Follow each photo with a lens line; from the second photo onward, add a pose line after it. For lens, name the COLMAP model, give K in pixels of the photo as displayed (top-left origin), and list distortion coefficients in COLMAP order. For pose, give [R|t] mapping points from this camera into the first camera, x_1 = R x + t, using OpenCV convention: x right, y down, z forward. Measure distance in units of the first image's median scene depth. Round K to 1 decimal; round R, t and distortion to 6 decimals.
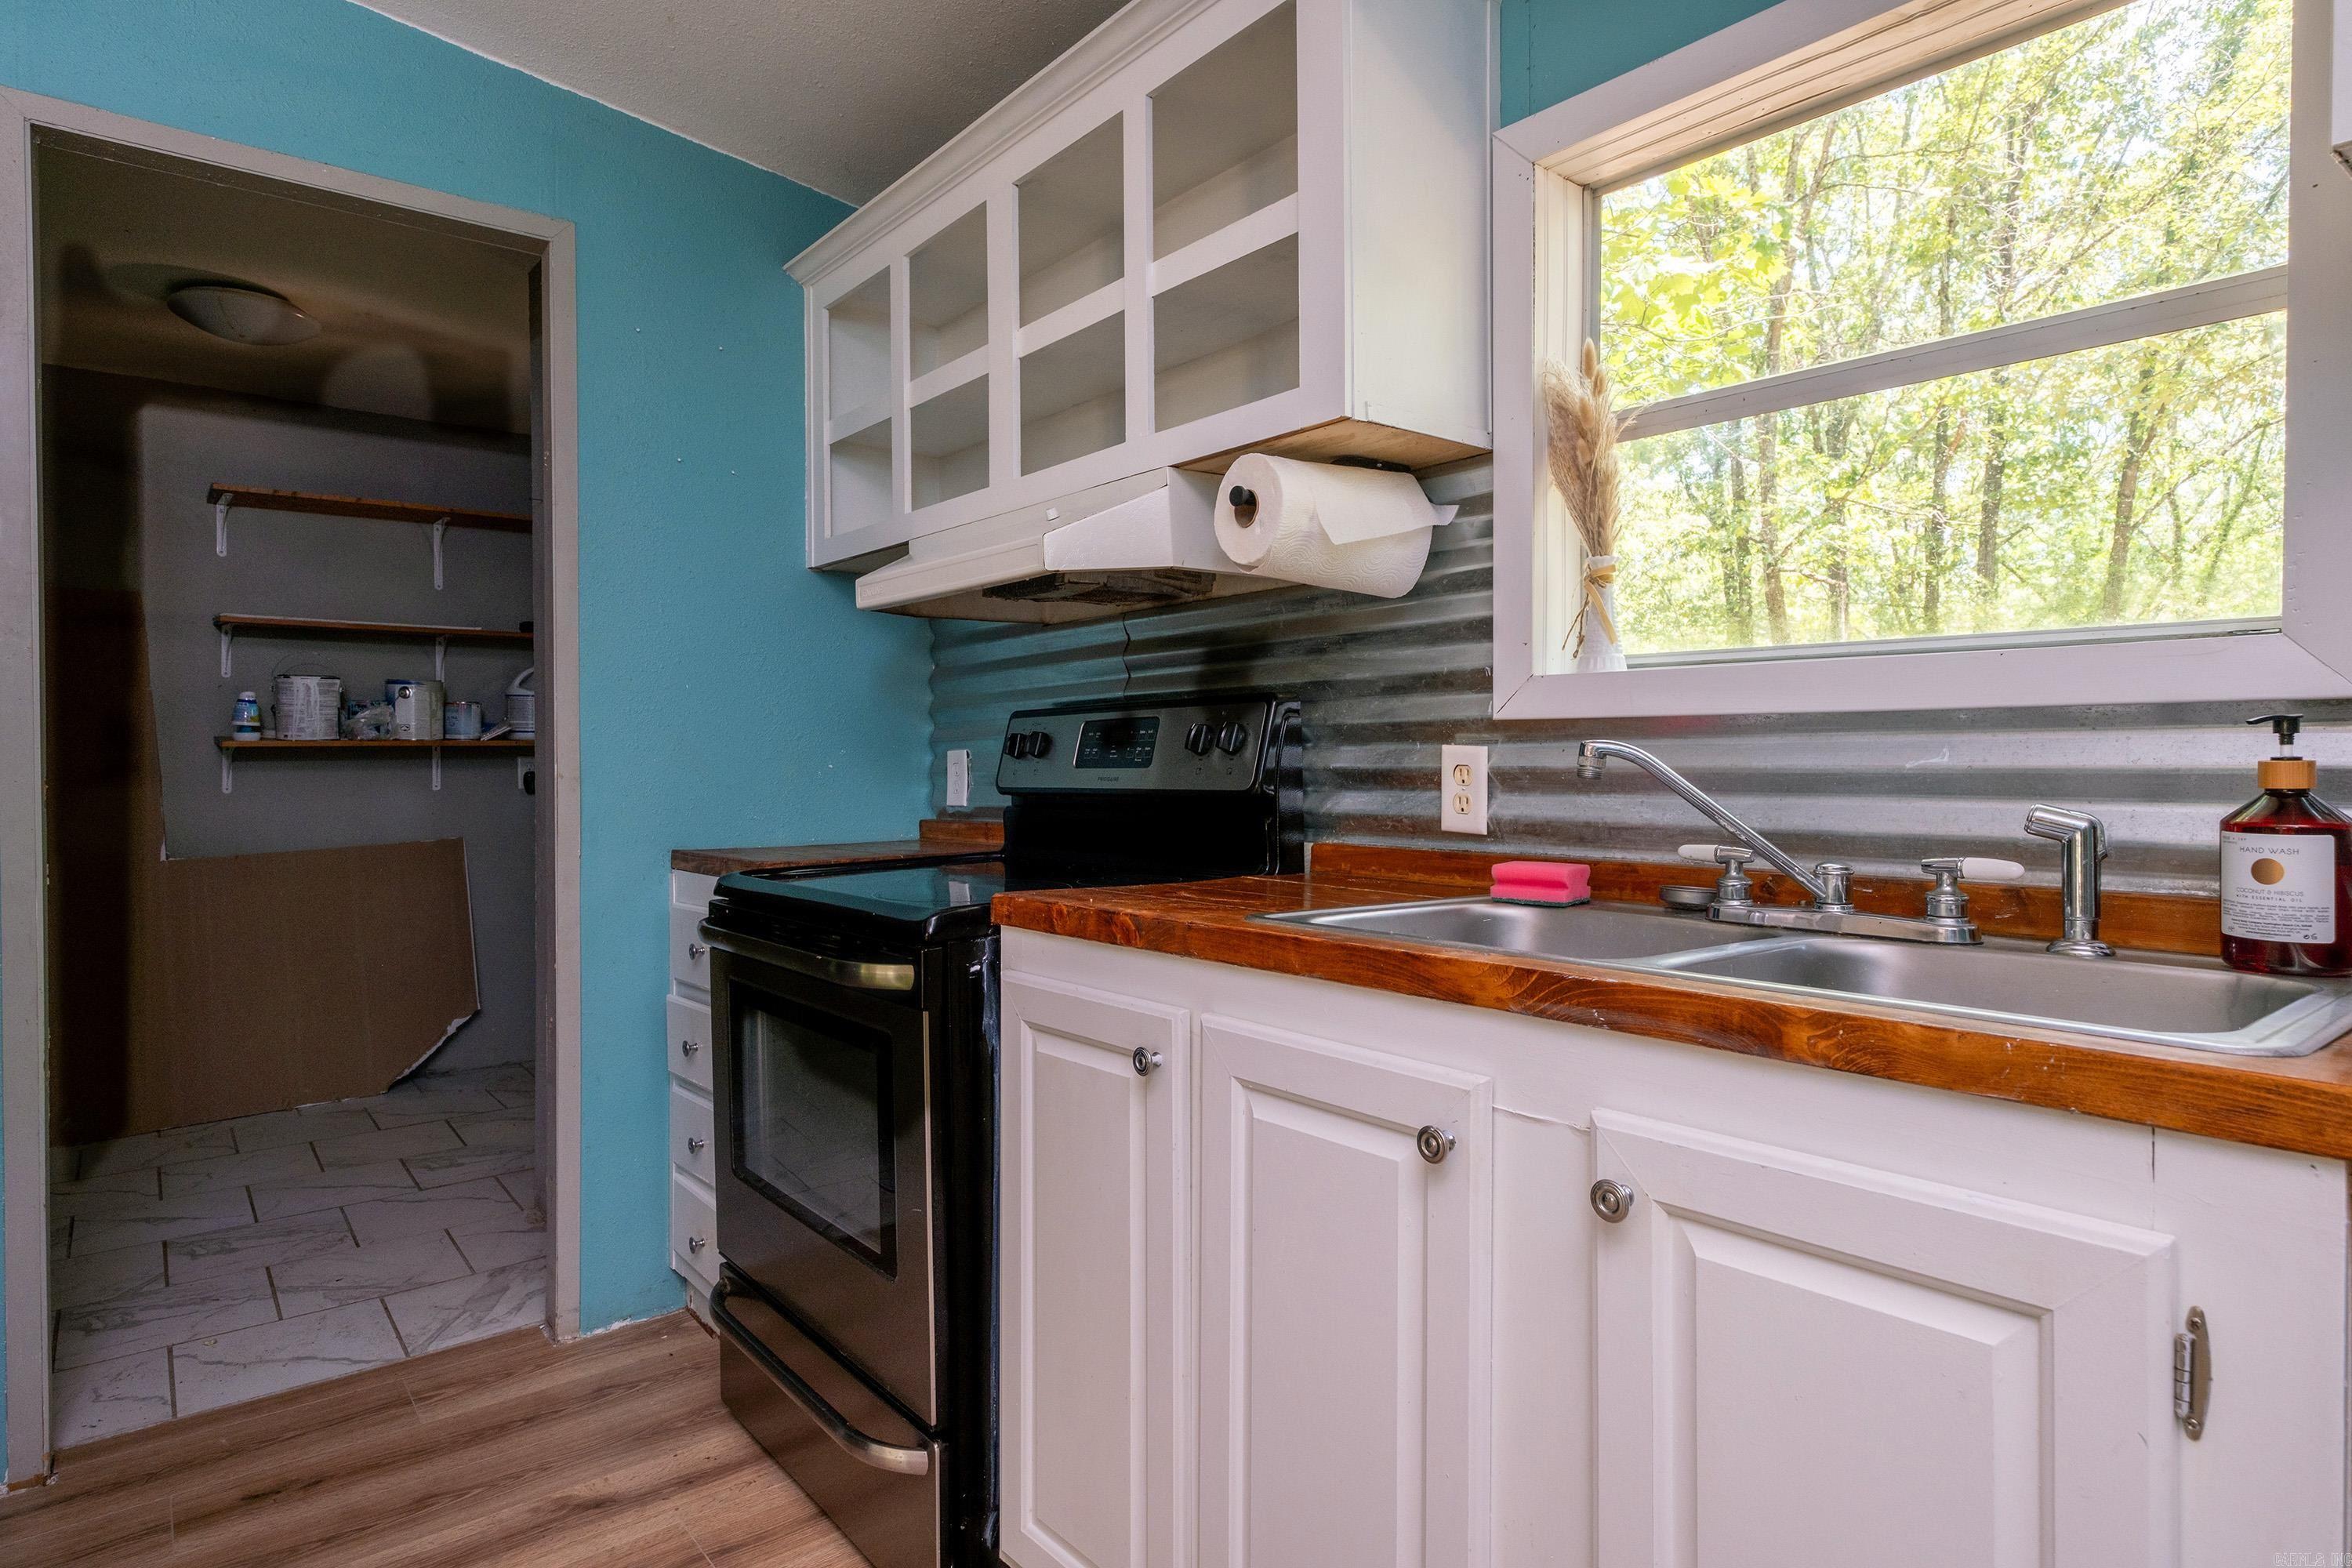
lens RADIAL K [[1265.4, 0, 1191.6], [0, 1265.4, 769.4], [0, 0, 1]] dist [0.006122, 0.000881]
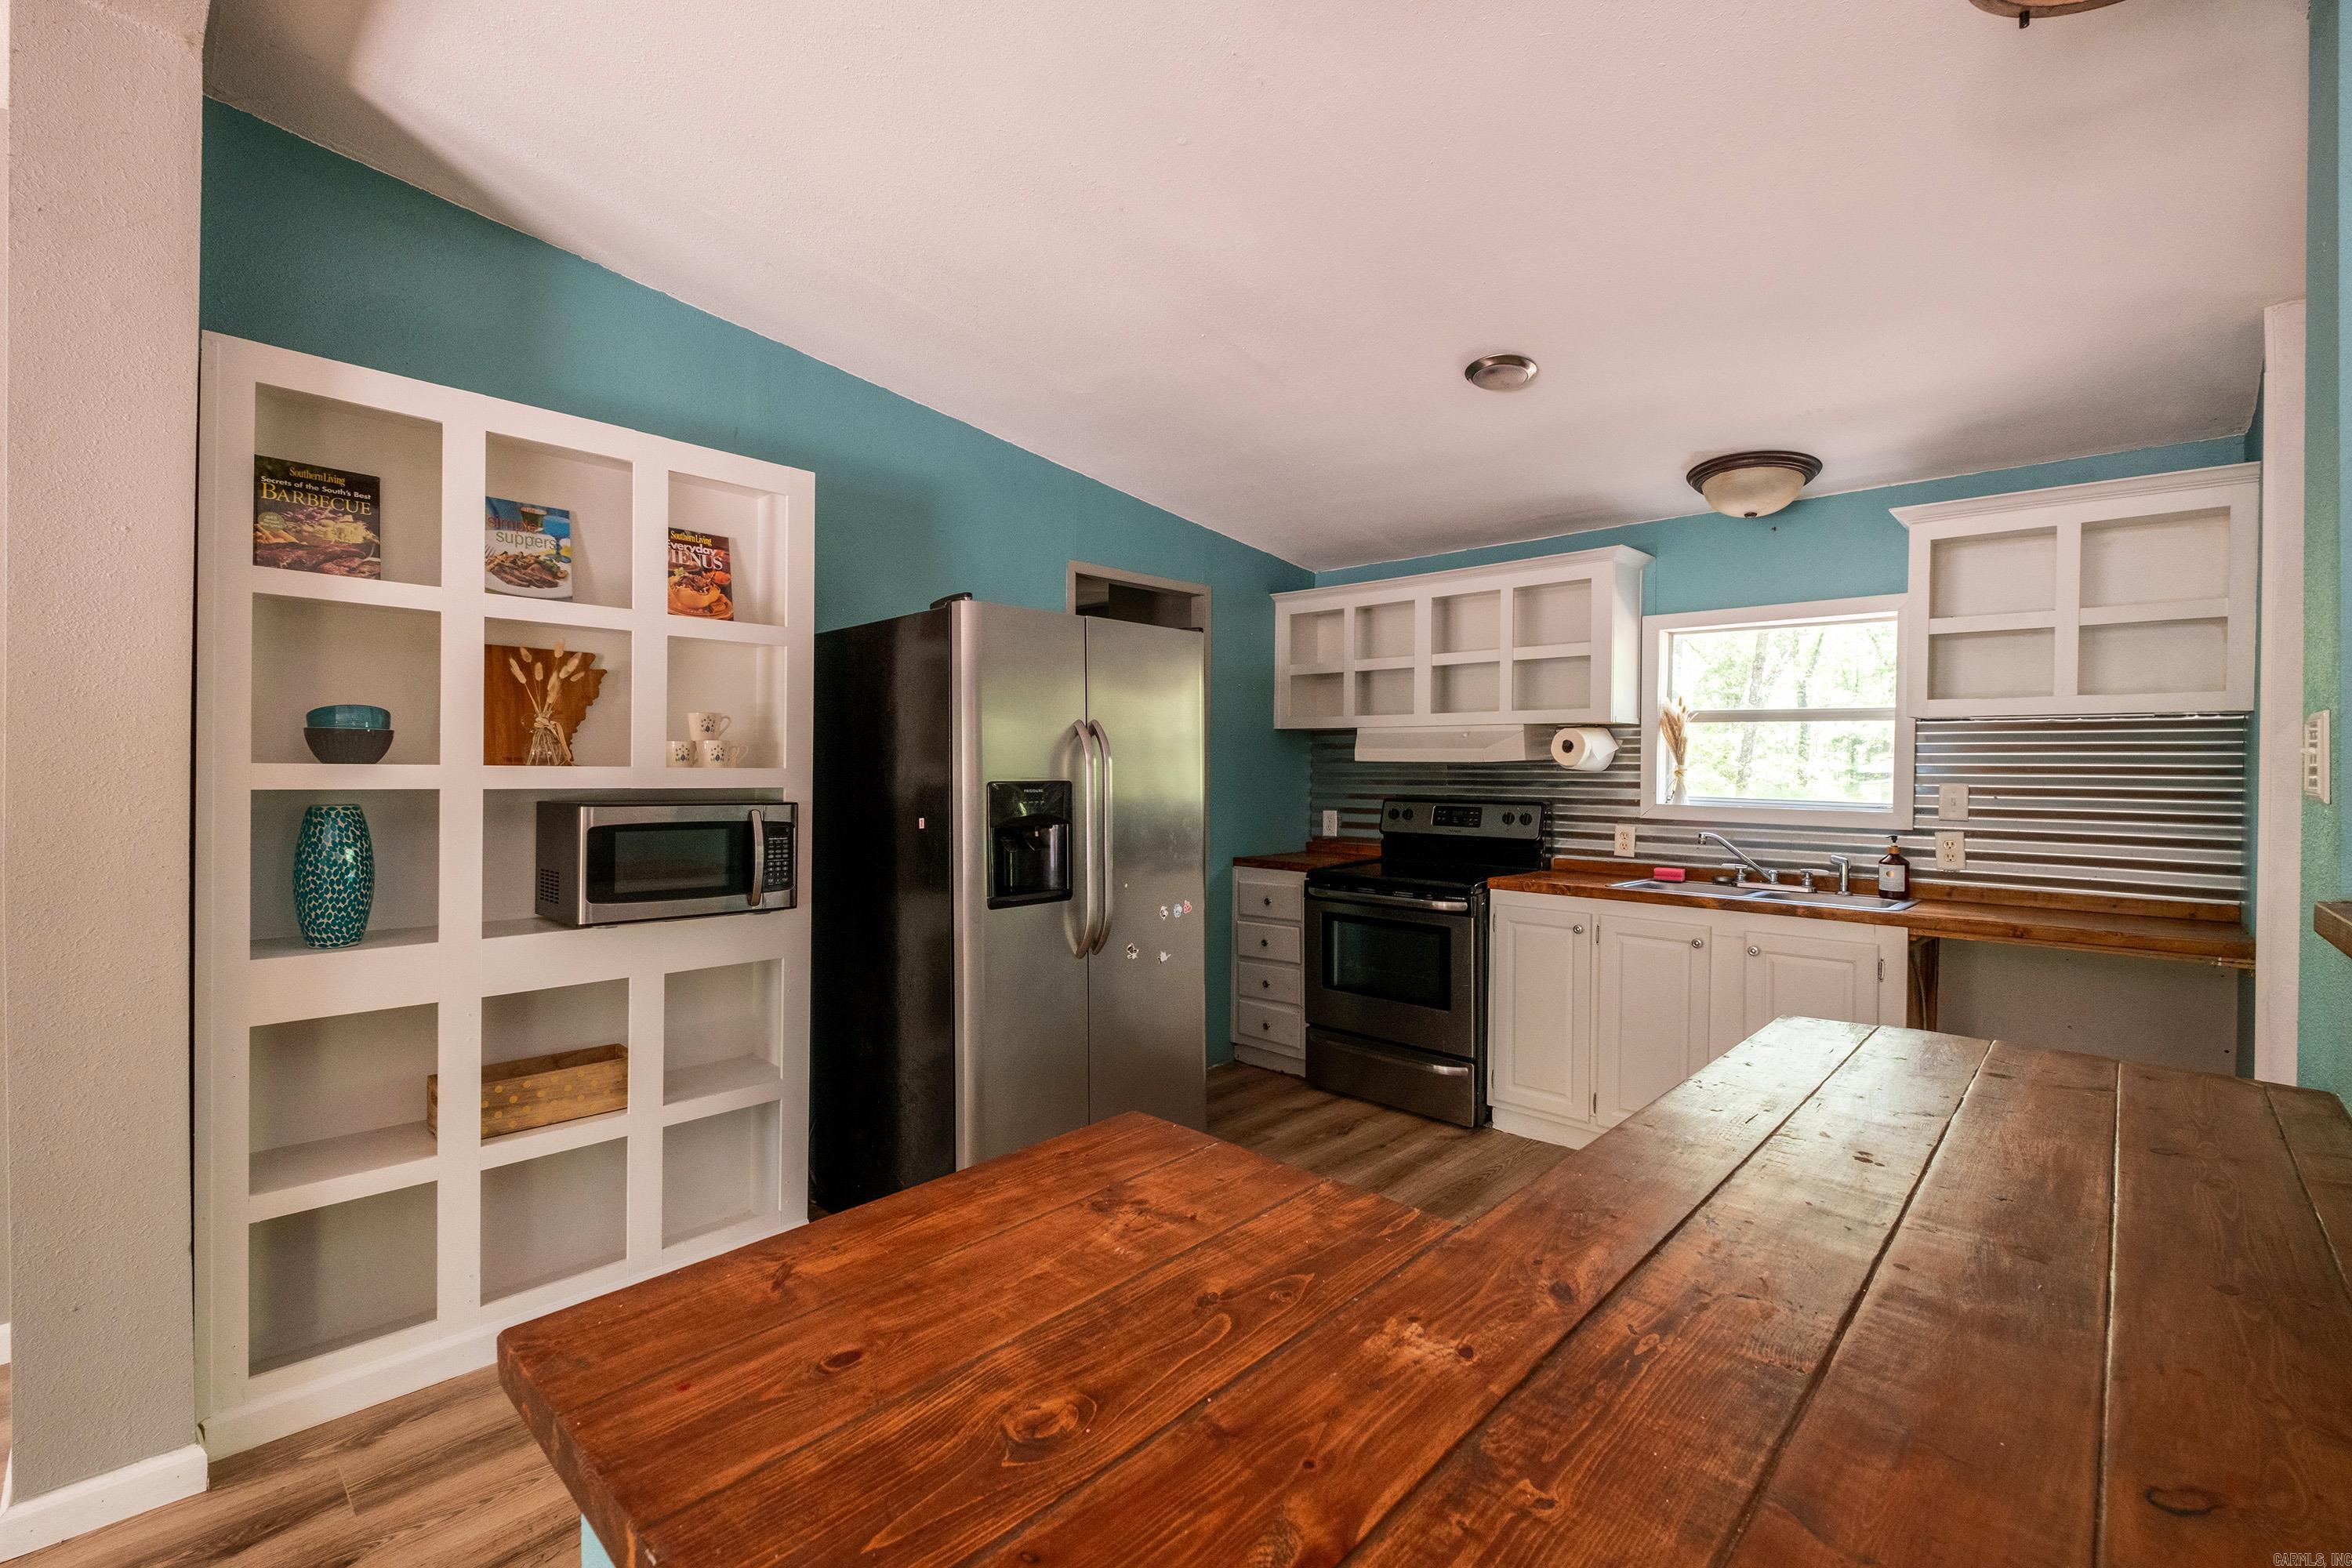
lens RADIAL K [[1012.0, 0, 1174.6], [0, 1012.0, 777.1], [0, 0, 1]] dist [0.003995, -0.004514]
pose [[0.993675, 0.004642, 0.112197, -1.100921], [-0.005914, 0.999922, 0.011013, -0.153457], [-0.112137, -0.011607, 0.993625, -1.203270]]
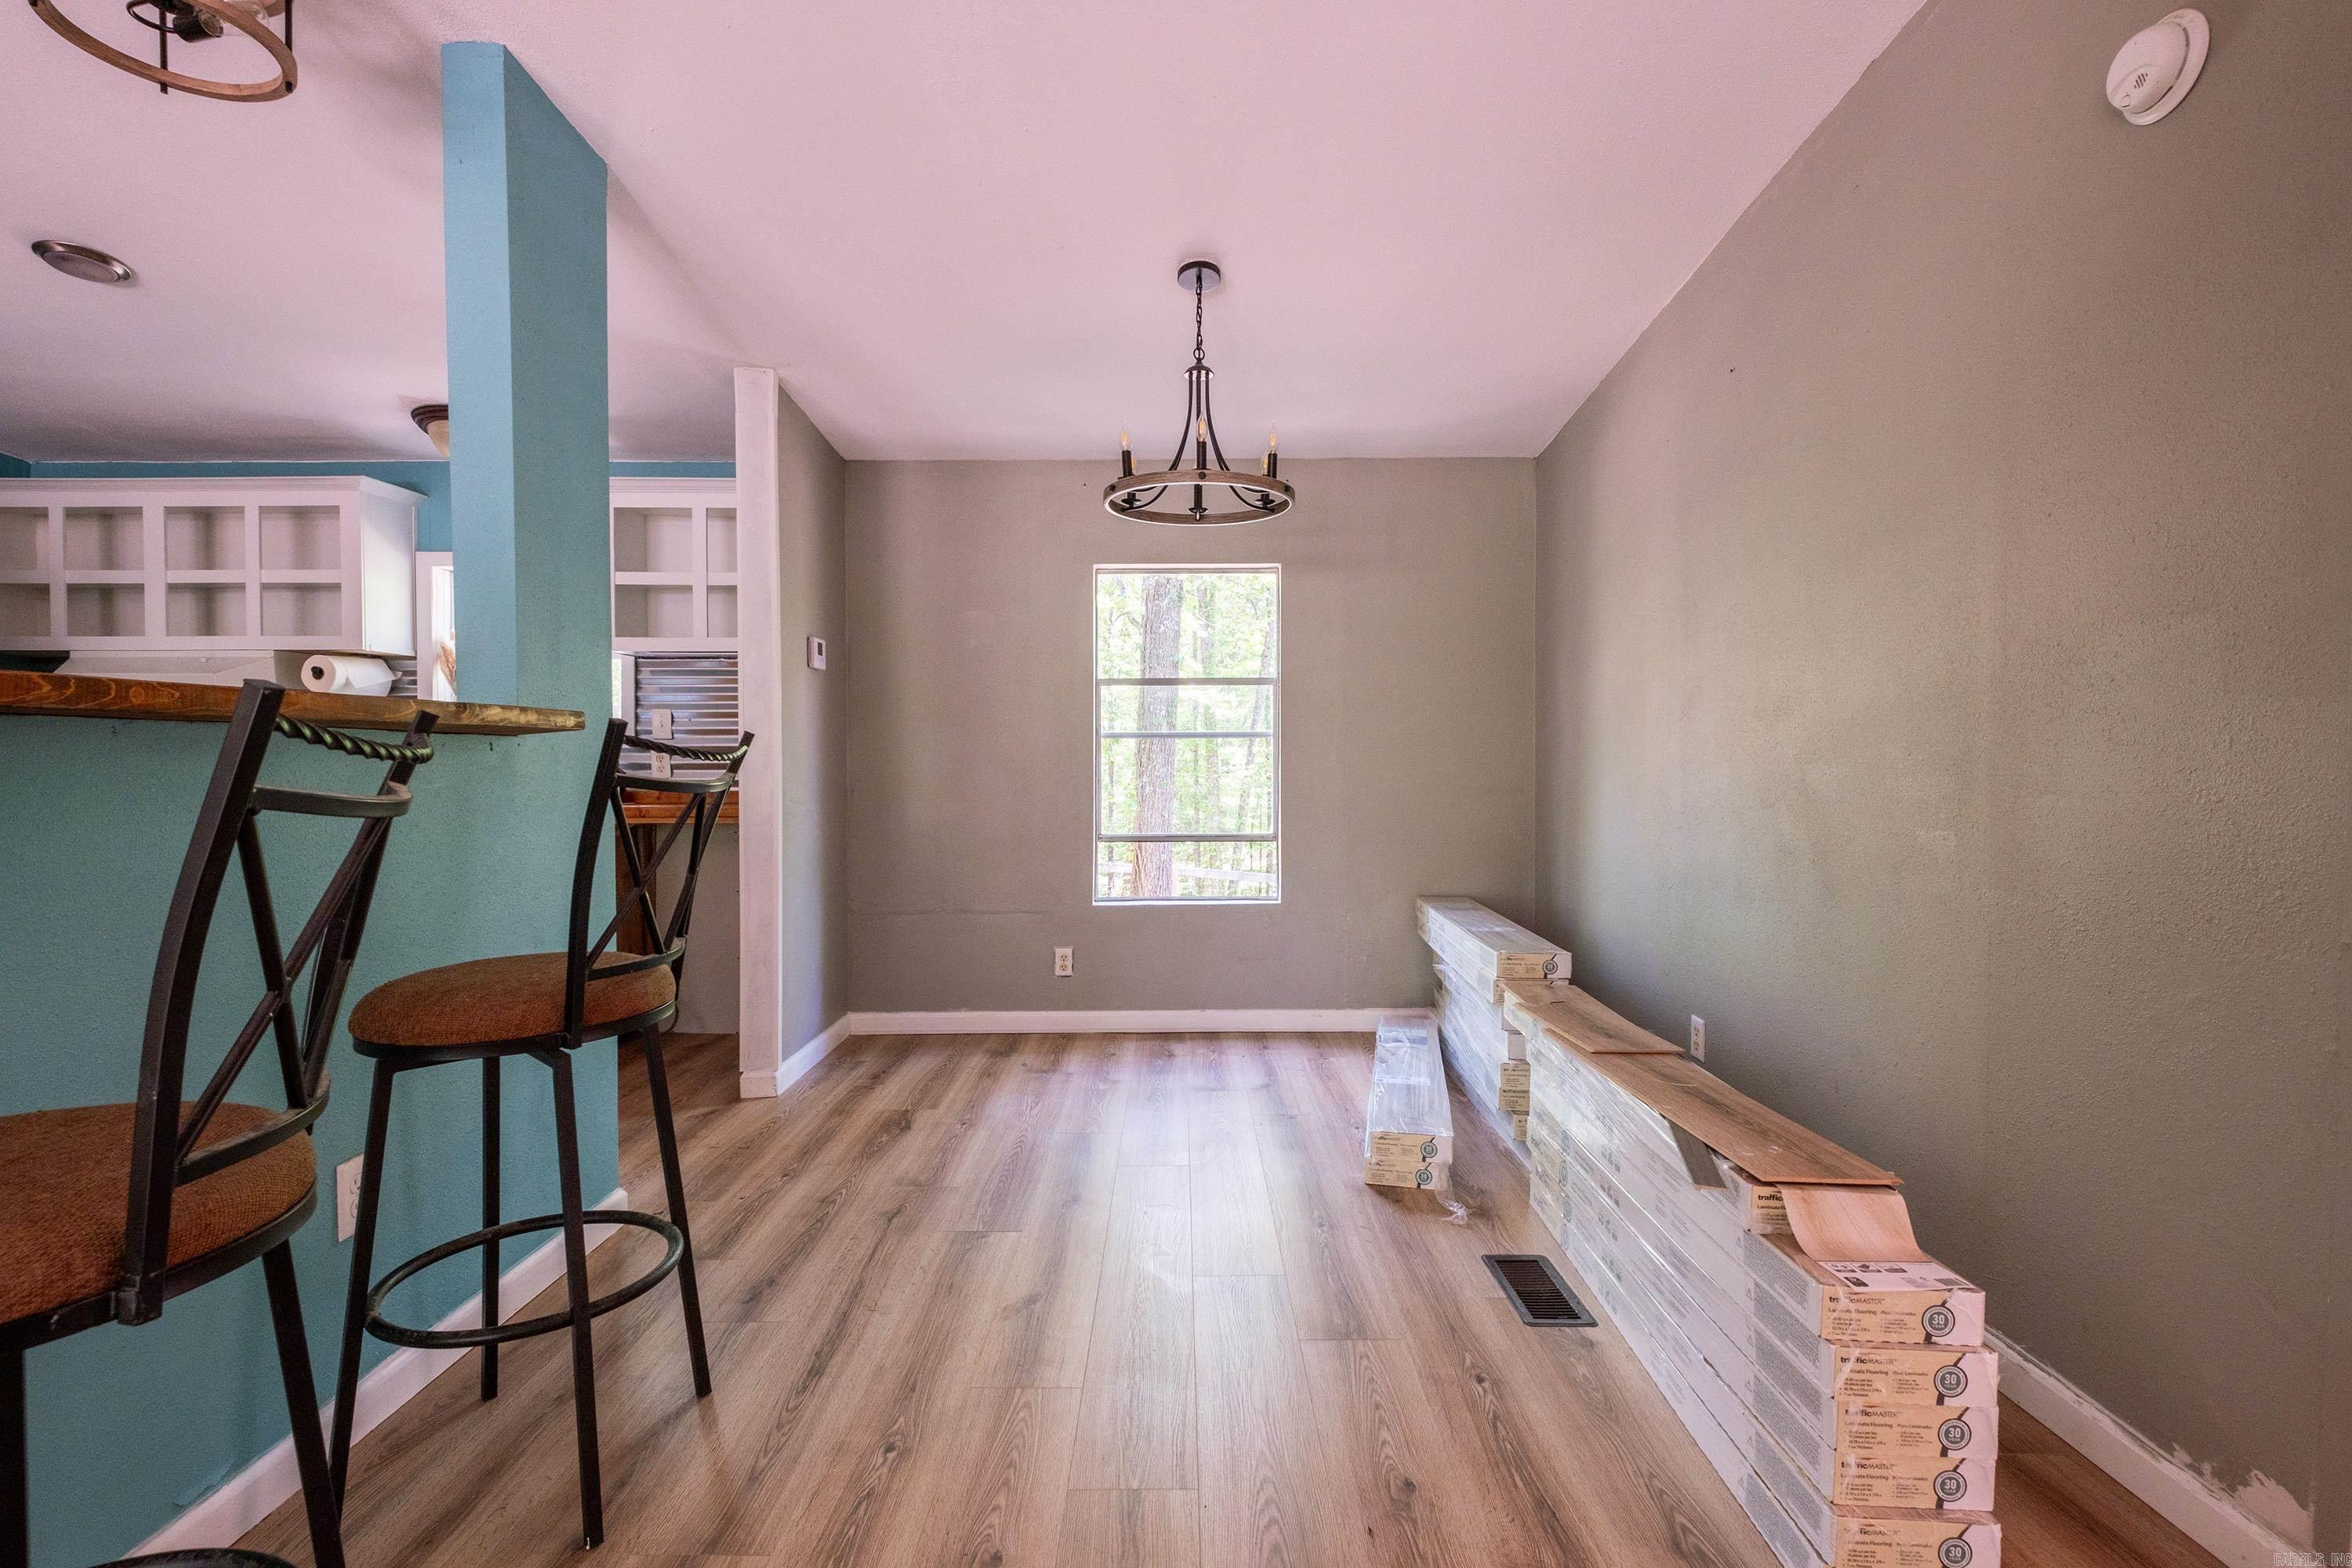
lens RADIAL K [[1103.8, 0, 1178.2], [0, 1103.8, 781.2], [0, 0, 1]] dist [-0.004869, -0.000678]
pose [[0.641079, -0.018015, 0.767263, -0.617610], [0.003201, 0.999779, 0.020799, -0.007007], [-0.767468, -0.010878, 0.640995, -2.078529]]
